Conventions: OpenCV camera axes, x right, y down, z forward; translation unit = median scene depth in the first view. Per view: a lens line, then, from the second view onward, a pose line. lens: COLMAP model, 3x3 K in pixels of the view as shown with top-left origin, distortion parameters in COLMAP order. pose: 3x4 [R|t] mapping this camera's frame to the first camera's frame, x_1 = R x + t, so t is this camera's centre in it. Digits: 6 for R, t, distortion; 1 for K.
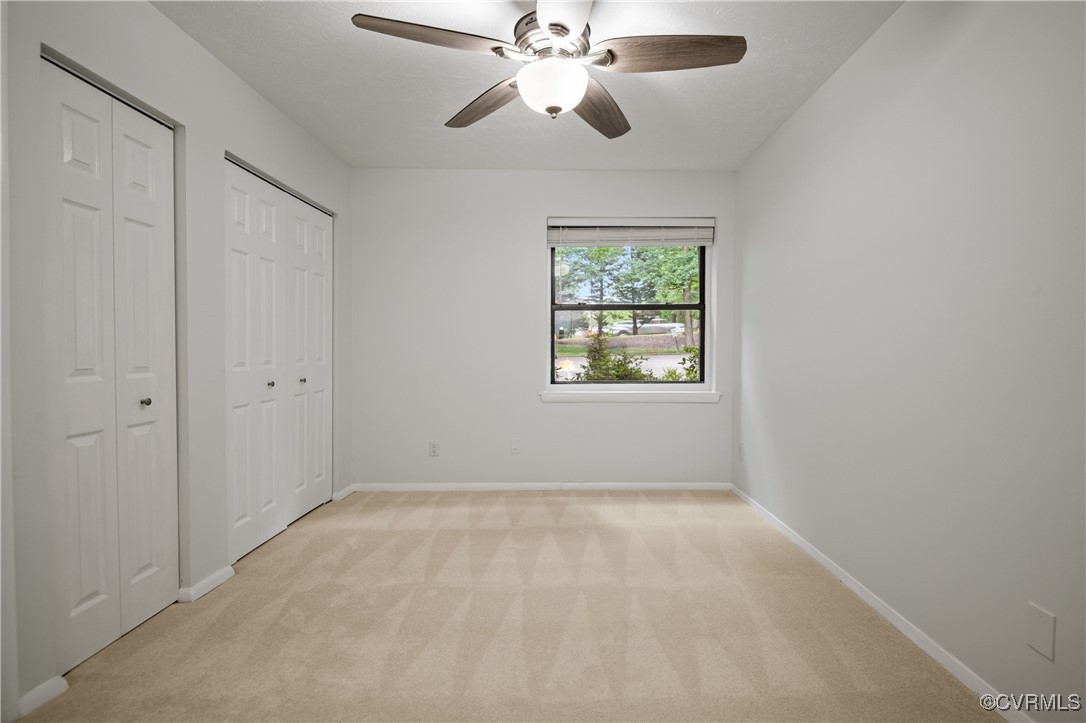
lens RADIAL K [[503.9, 0, 553.3], [0, 503.9, 354.9], [0, 0, 1]] dist [0.003000, -0.008353]
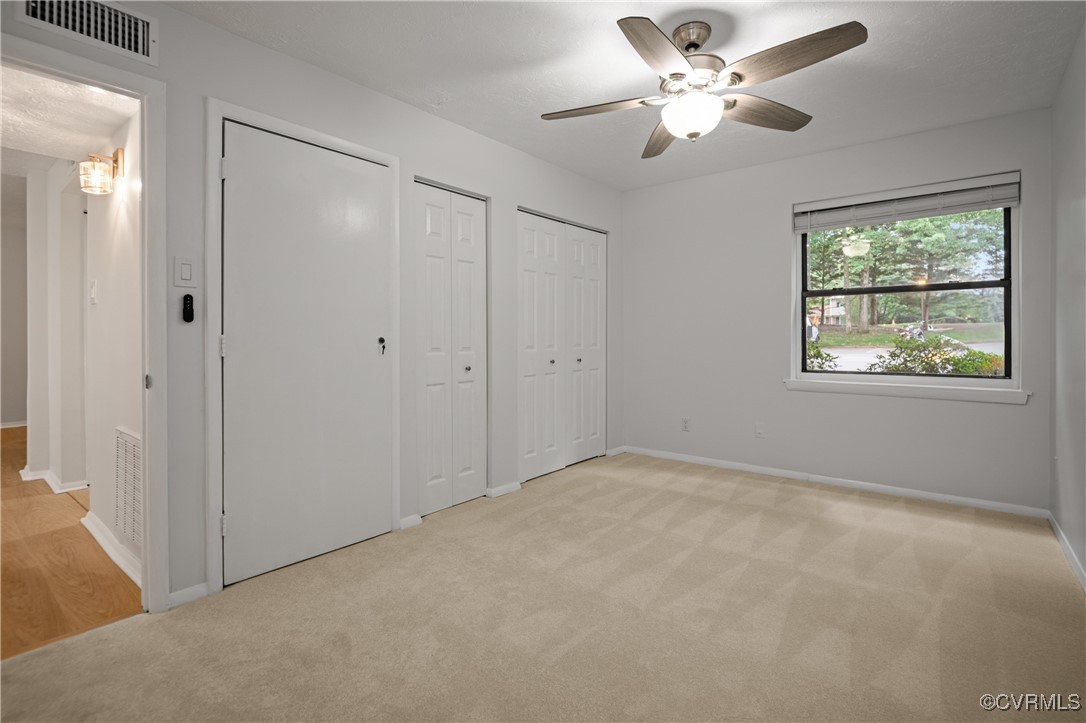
lens RADIAL K [[503.9, 0, 574.2], [0, 503.9, 334.7], [0, 0, 1]] dist [0.003000, -0.008353]
pose [[0.788823, -0.004495, -0.614604, 0.373448], [-0.005867, 0.999873, -0.014844, 0.003155], [0.614593, 0.015315, 0.788696, -0.076428]]
